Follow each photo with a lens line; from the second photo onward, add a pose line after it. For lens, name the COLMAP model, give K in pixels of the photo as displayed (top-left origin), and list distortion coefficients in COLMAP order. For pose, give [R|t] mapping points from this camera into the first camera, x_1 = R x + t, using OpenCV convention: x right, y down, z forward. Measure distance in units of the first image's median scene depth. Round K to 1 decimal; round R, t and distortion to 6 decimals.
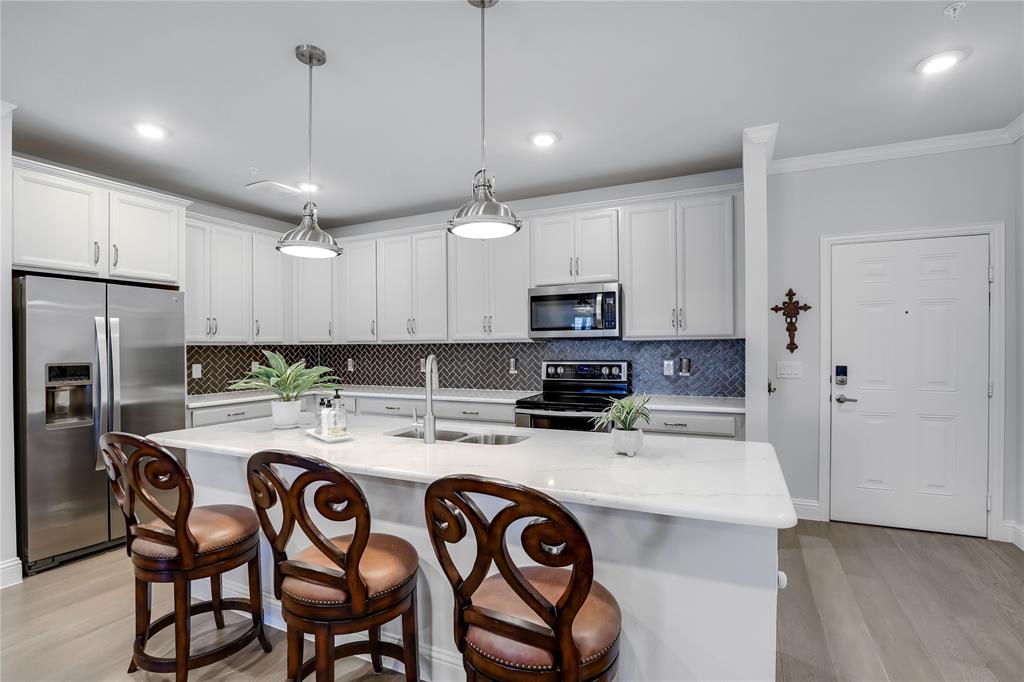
lens RADIAL K [[486.4, 0, 510.6], [0, 486.4, 345.9], [0, 0, 1]] dist [-0.033524, 0.003859]
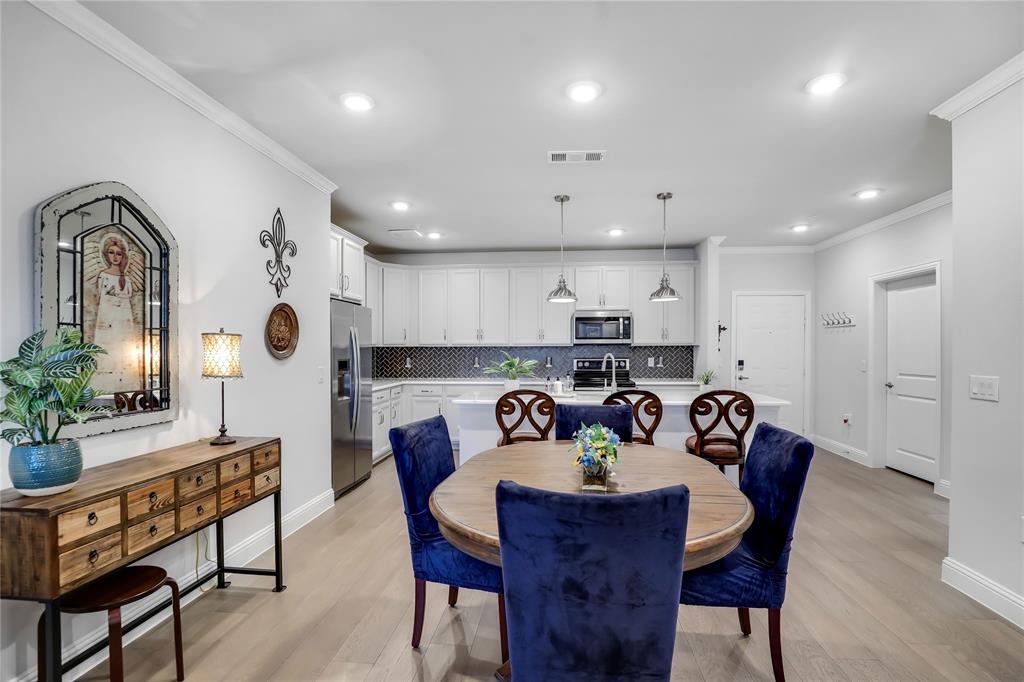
lens RADIAL K [[486.4, 0, 519.5], [0, 486.4, 350.5], [0, 0, 1]] dist [-0.033524, 0.003859]
pose [[0.940614, 0.003831, 0.339456, -0.695670], [-0.005239, 0.999981, 0.003233, 0.001548], [-0.339437, -0.004820, 0.940616, -0.444394]]
